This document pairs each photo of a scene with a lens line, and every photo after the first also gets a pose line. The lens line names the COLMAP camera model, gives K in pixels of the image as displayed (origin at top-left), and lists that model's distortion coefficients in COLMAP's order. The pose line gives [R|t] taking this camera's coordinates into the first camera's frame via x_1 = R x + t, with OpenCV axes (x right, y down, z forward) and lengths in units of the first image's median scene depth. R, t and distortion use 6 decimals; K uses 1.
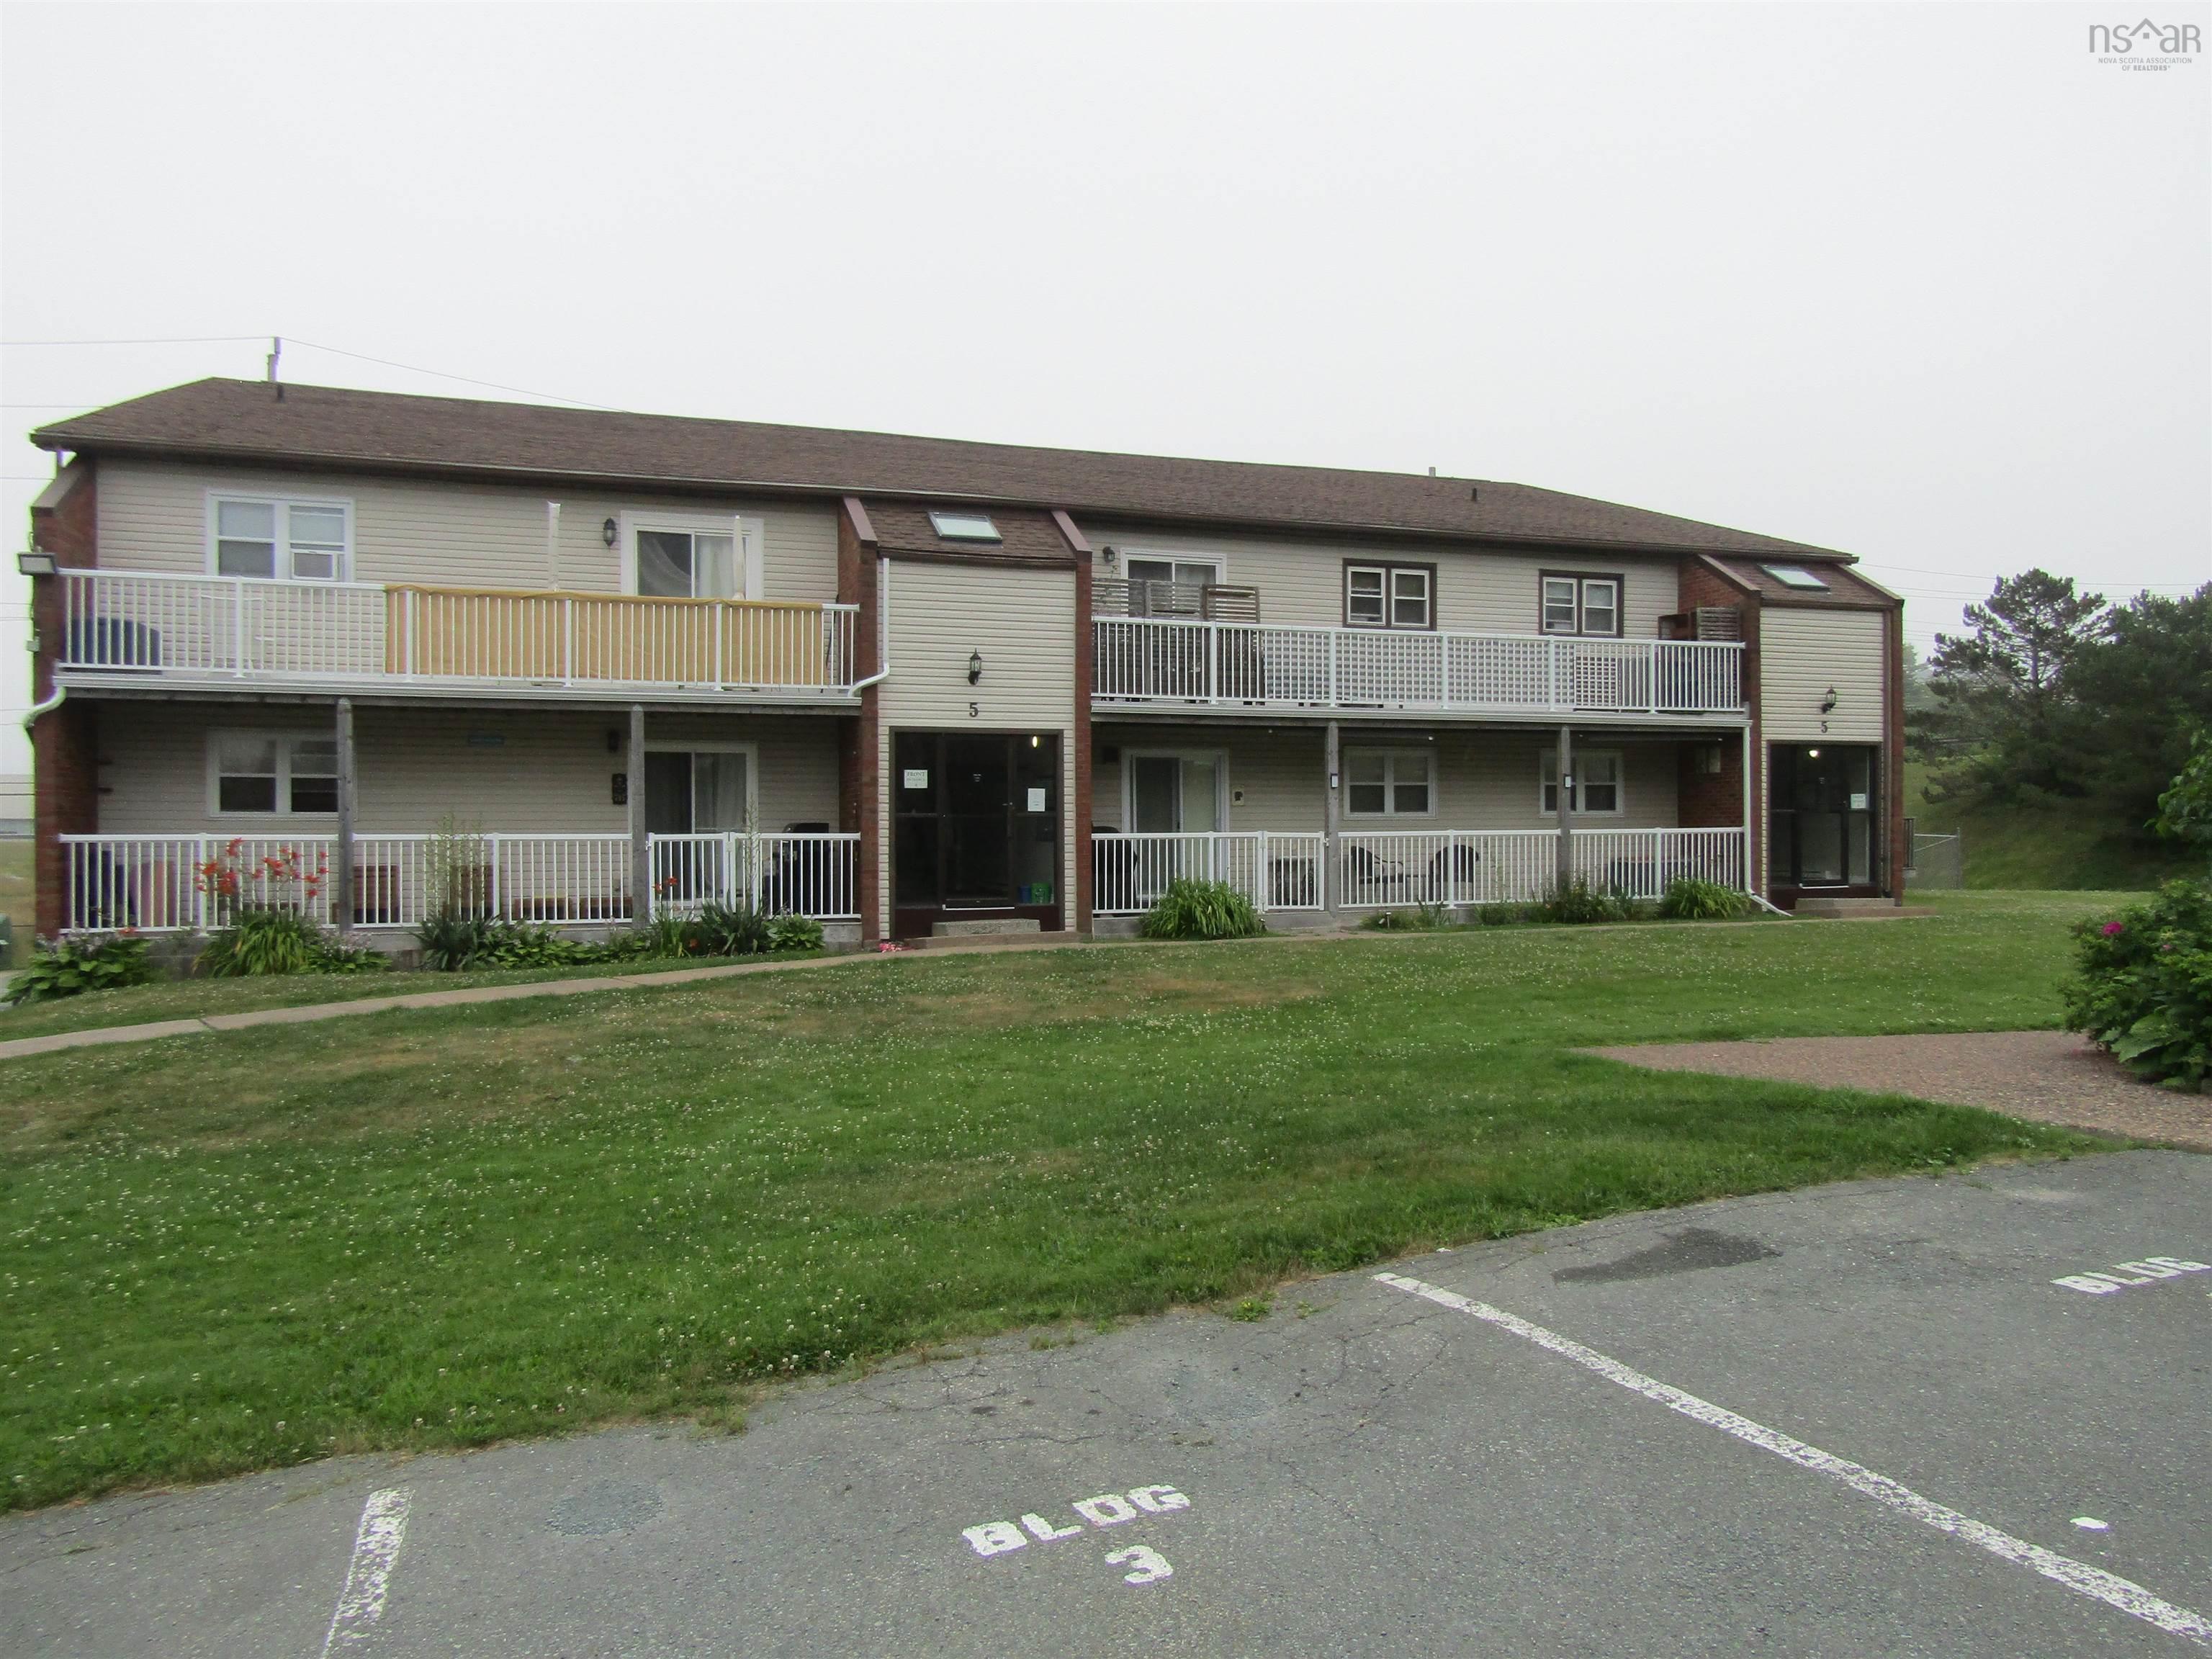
lens RADIAL K [[1566.1, 0, 1106.0], [0, 1566.1, 829.5], [0, 0, 1]] dist [0.002226, -0.023951]
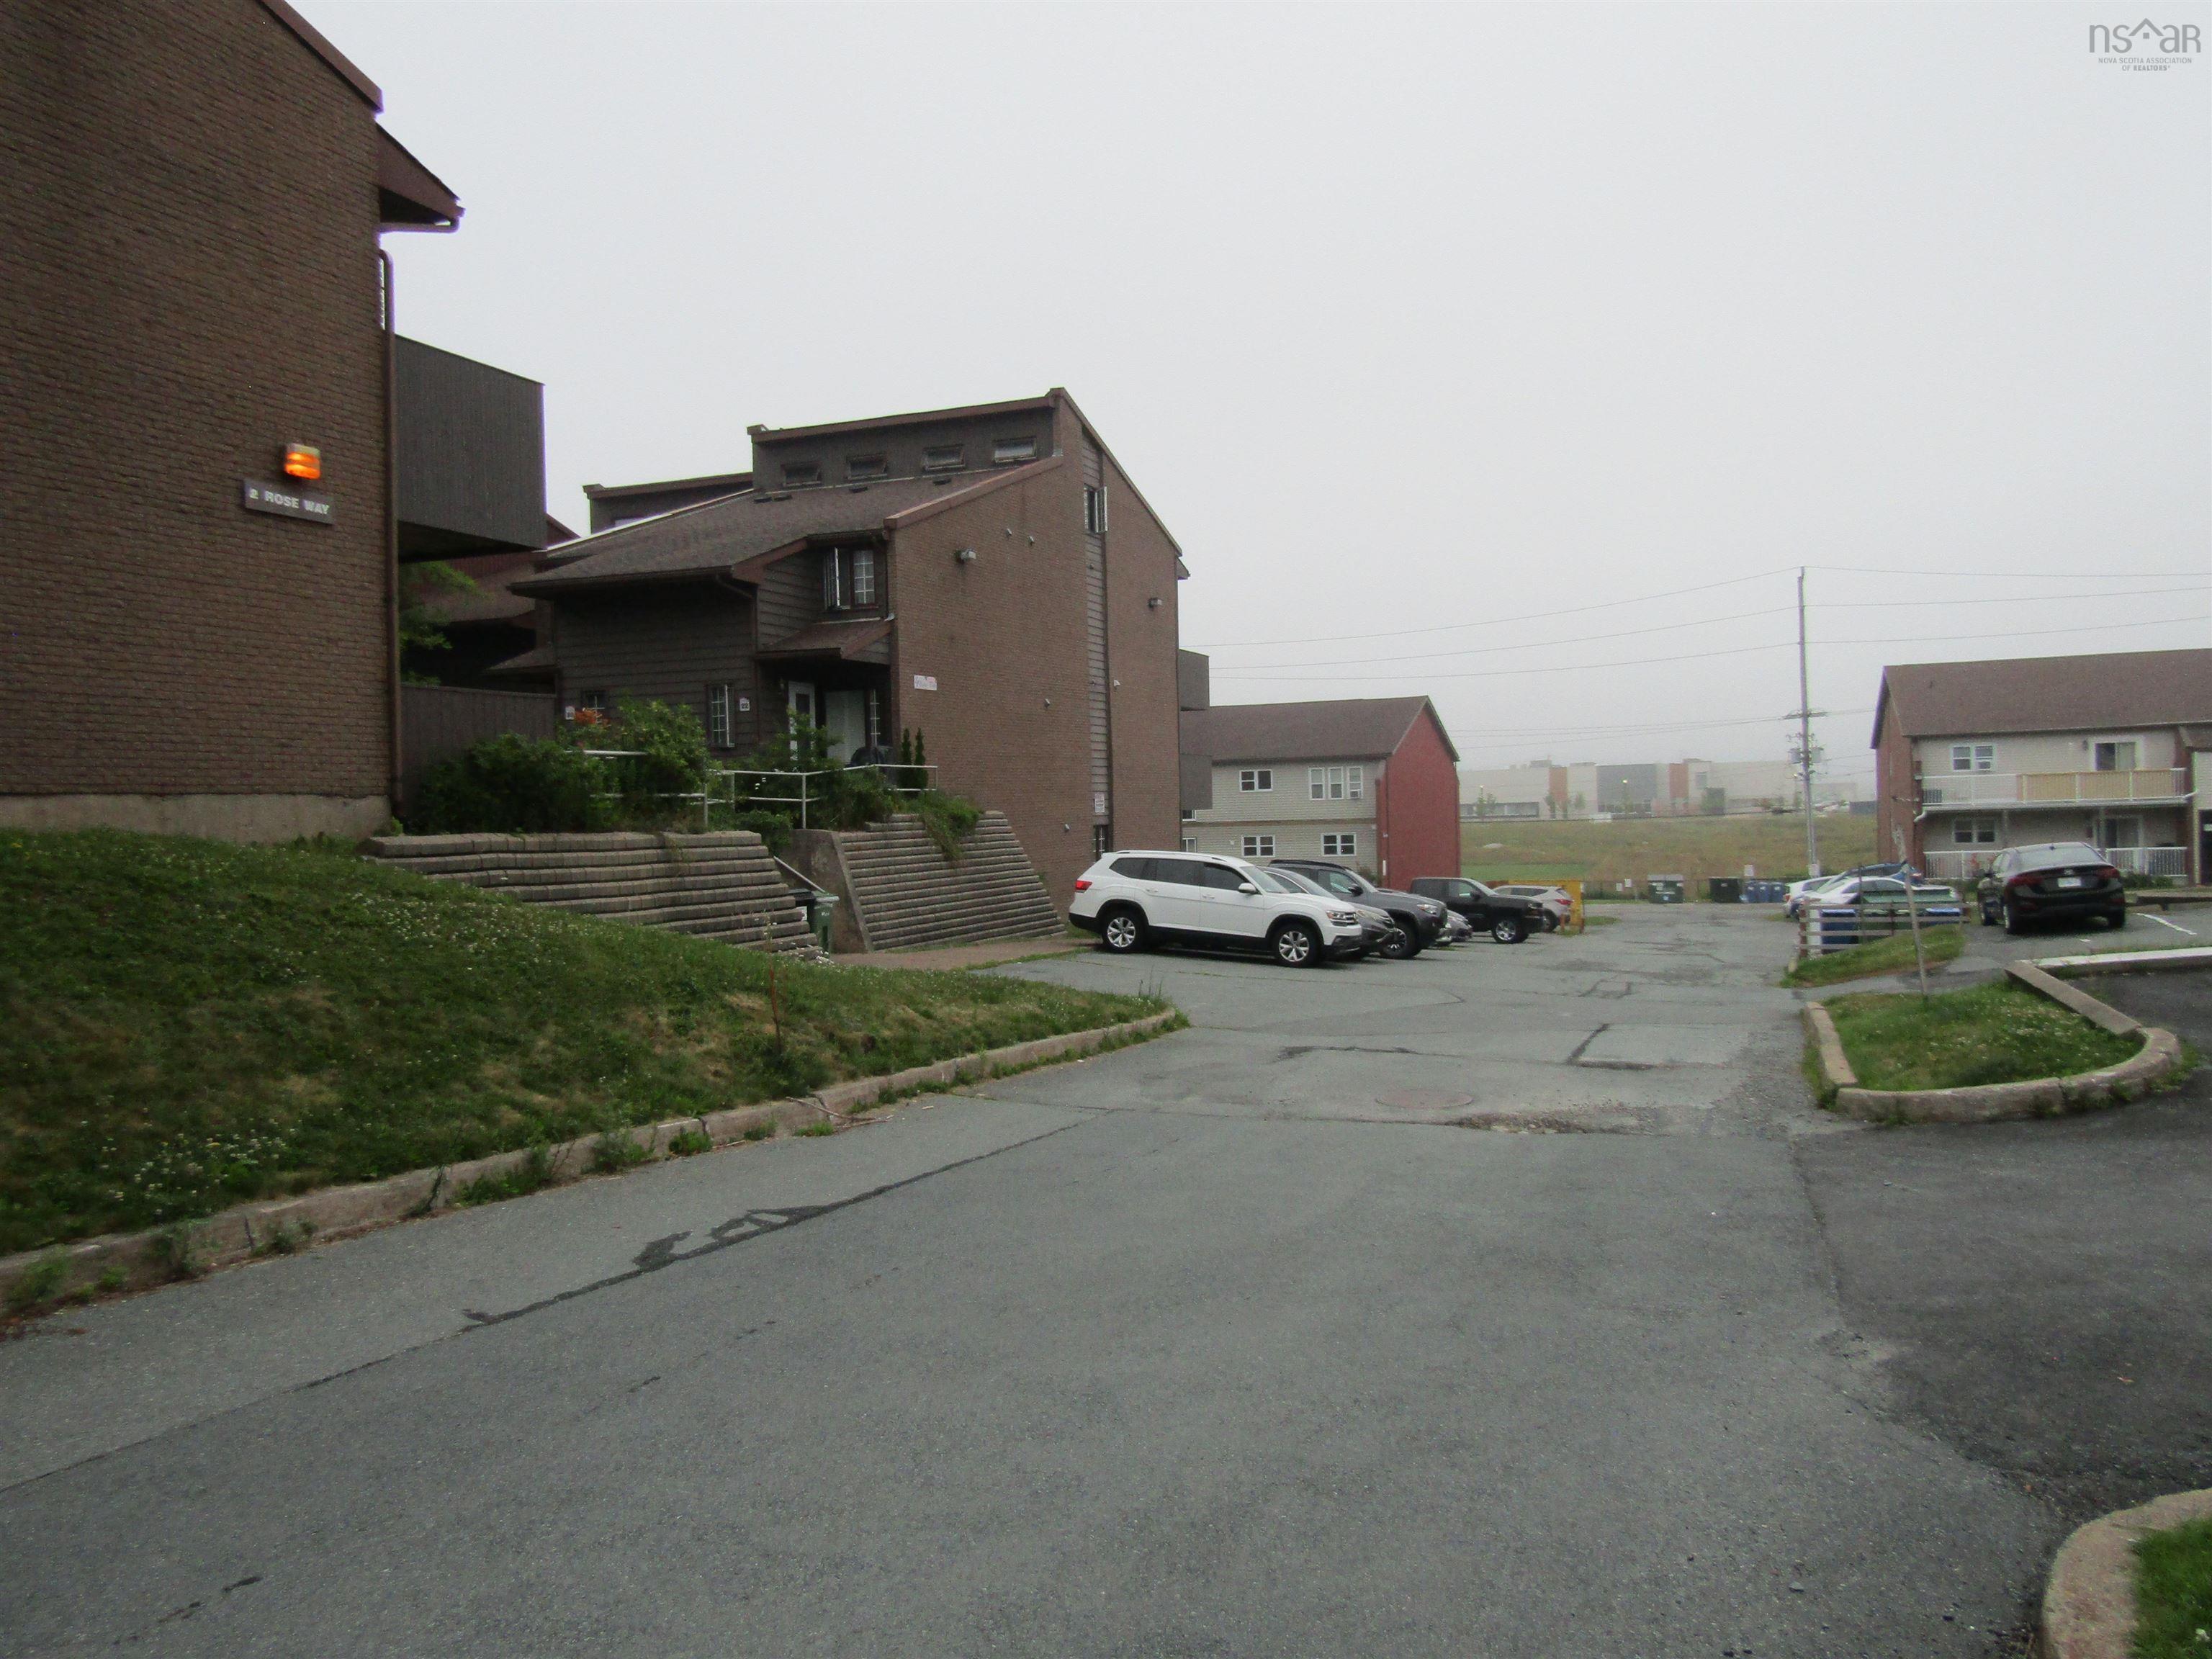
lens RADIAL K [[1653.5, 0, 1106.0], [0, 1653.5, 829.5], [0, 0, 1]] dist [-0.001395, -0.004378]
pose [[0.756179, -0.012398, -0.654247, 0.297451], [0.025850, 0.999606, 0.010935, -0.104445], [0.653854, -0.025182, 0.756201, -2.366738]]
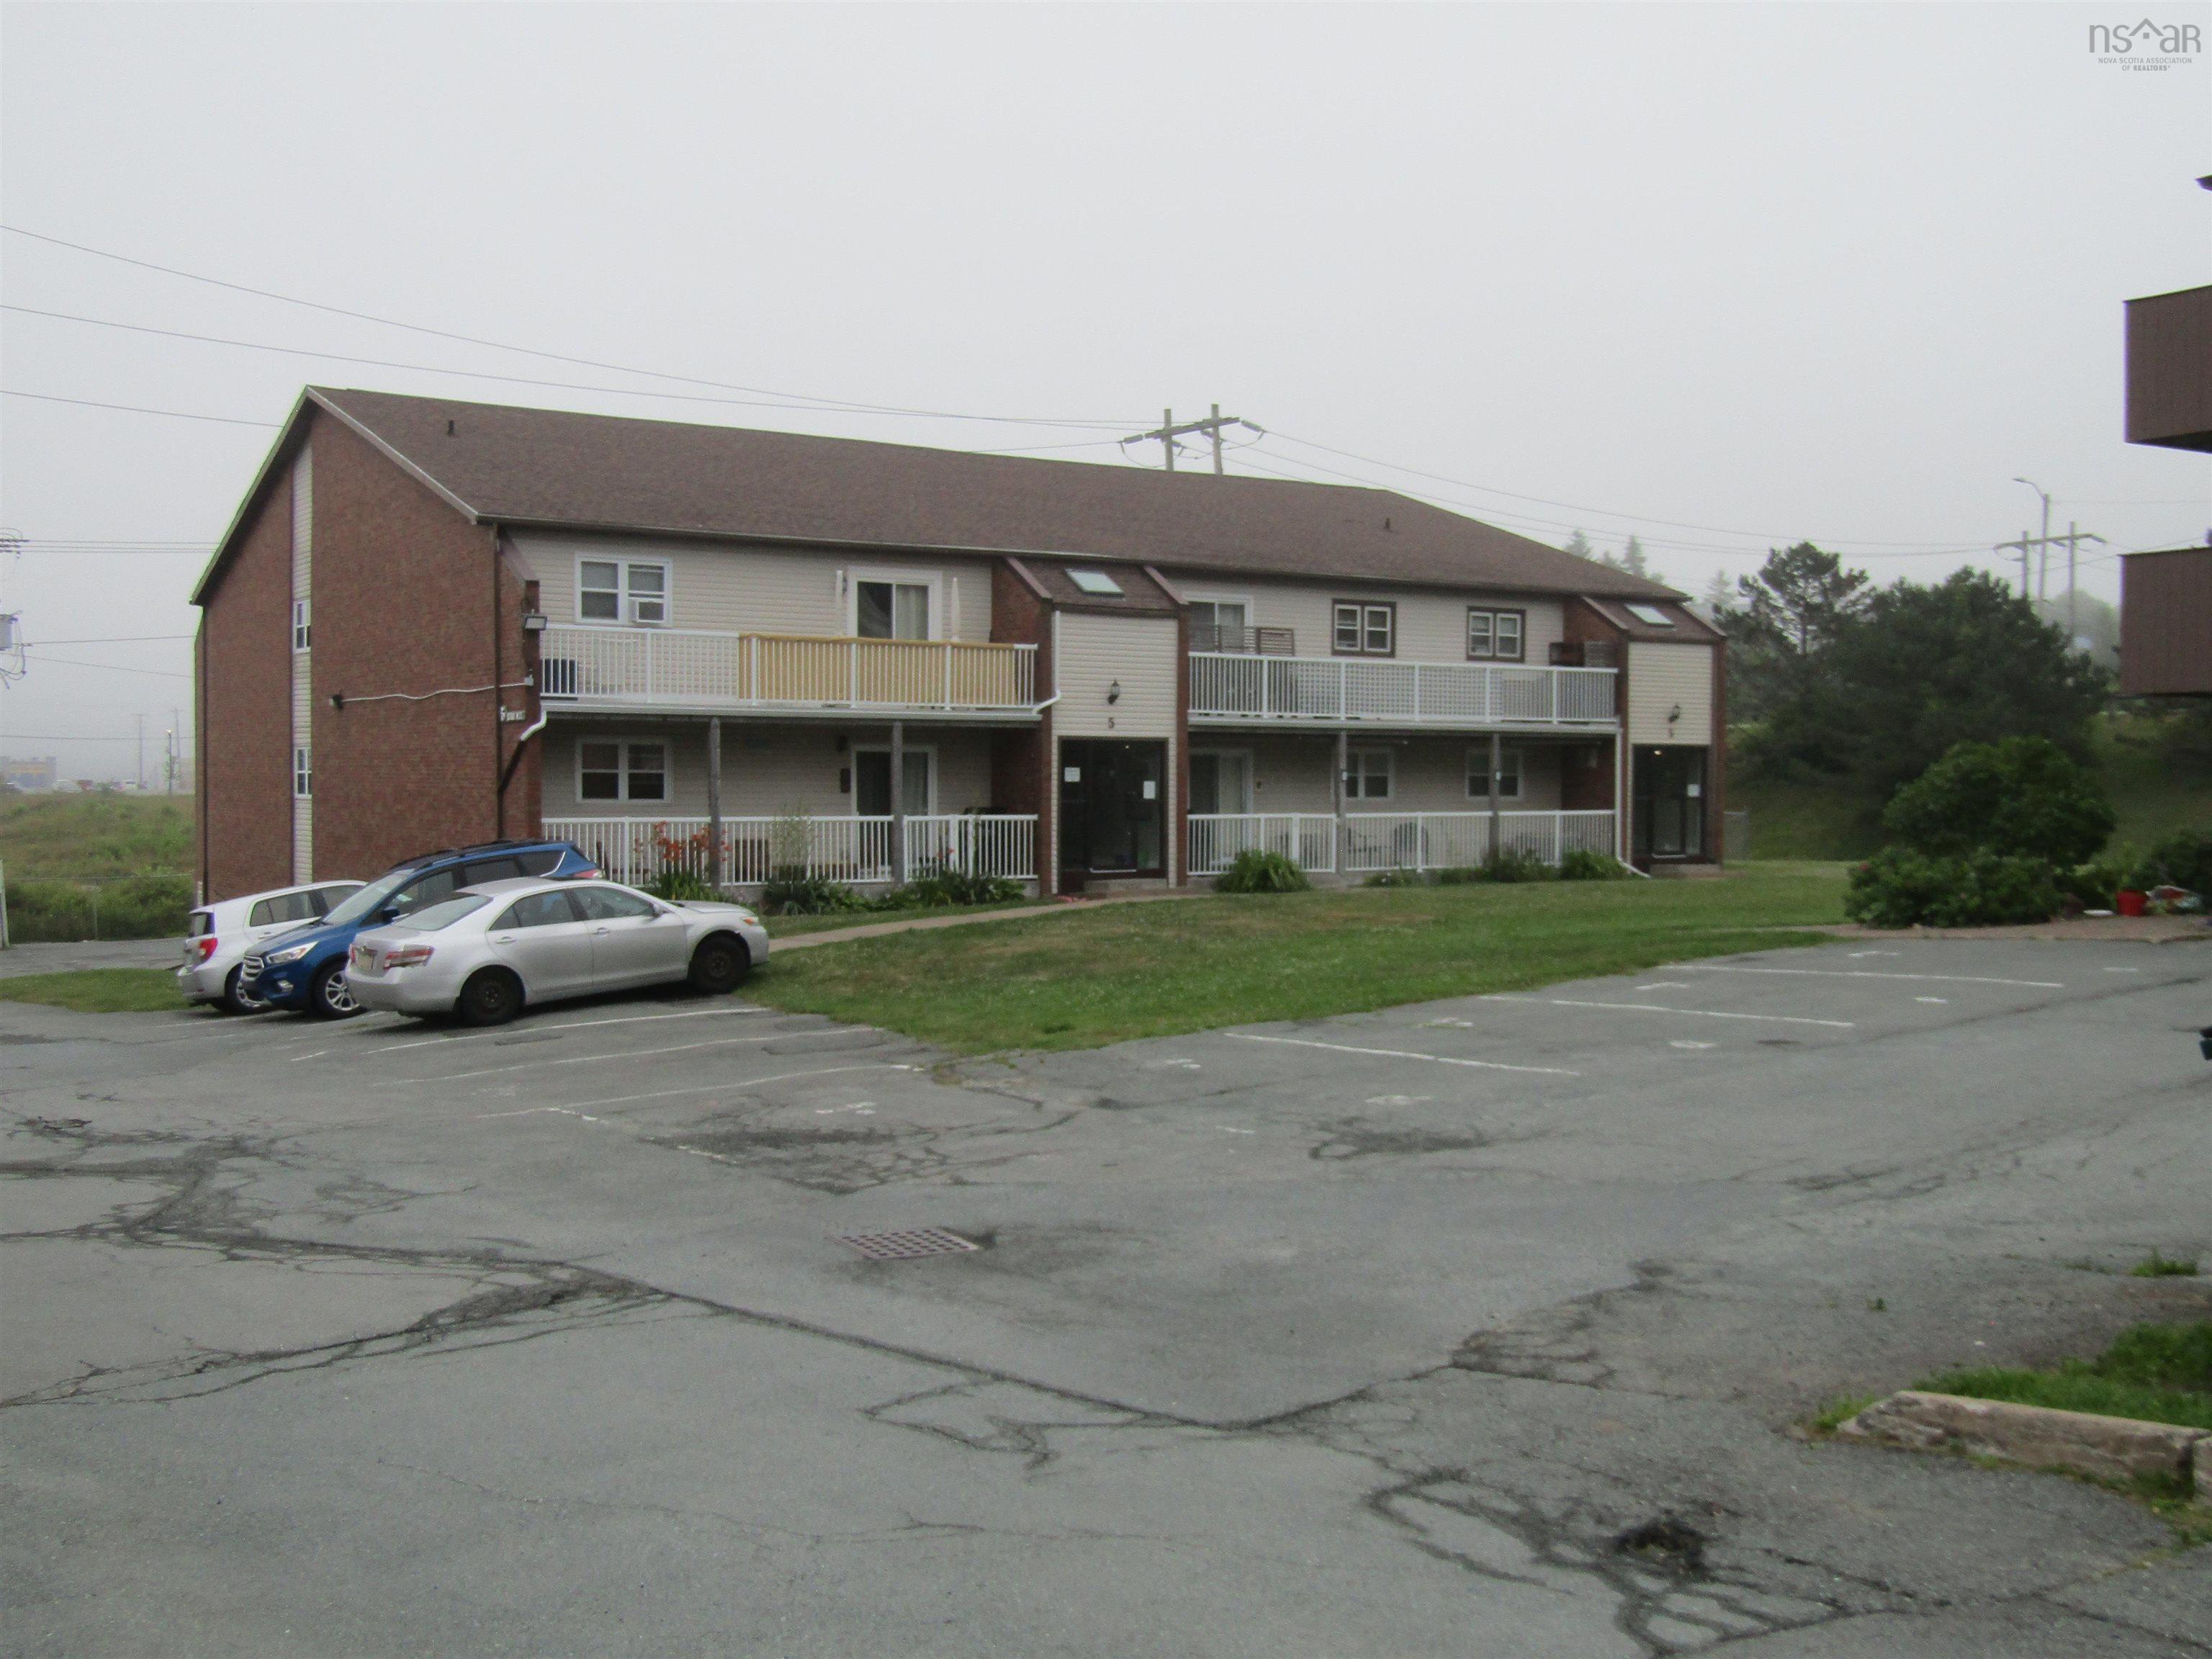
lens RADIAL K [[2263.5, 0, 1106.0], [0, 2263.5, 829.5], [0, 0, 1]] dist [0.005567, -0.027424]
pose [[0.970125, 0.000223, 0.242607, -0.515161], [-0.004540, 0.999841, 0.017236, -0.017400], [-0.242564, -0.017823, 0.969972, -0.811243]]
